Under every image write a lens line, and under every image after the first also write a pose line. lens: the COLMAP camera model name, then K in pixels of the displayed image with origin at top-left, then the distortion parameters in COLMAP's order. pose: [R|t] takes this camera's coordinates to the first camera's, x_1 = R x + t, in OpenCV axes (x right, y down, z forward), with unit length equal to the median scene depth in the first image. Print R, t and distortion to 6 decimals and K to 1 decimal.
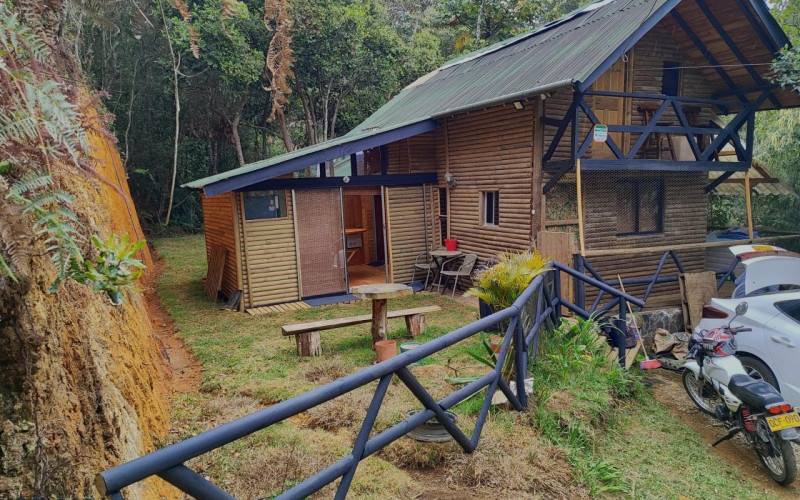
lens RADIAL K [[593.3, 0, 400.0], [0, 593.3, 250.0], [0, 0, 1]] dist [-0.003163, -0.002209]
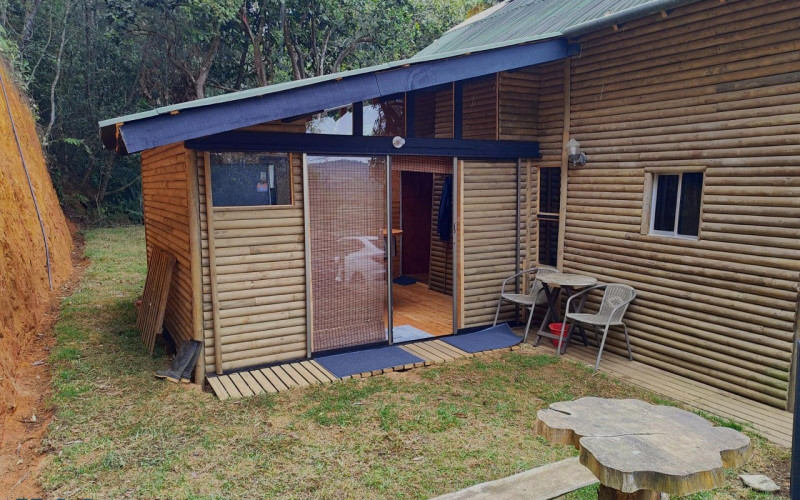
lens RADIAL K [[593.3, 0, 400.0], [0, 593.3, 250.0], [0, 0, 1]] dist [-0.003163, -0.002209]
pose [[0.997431, 0.037769, 0.060863, -0.123366], [-0.037987, 0.999275, 0.002422, -0.019122], [-0.060728, -0.004727, 0.998143, 0.456620]]
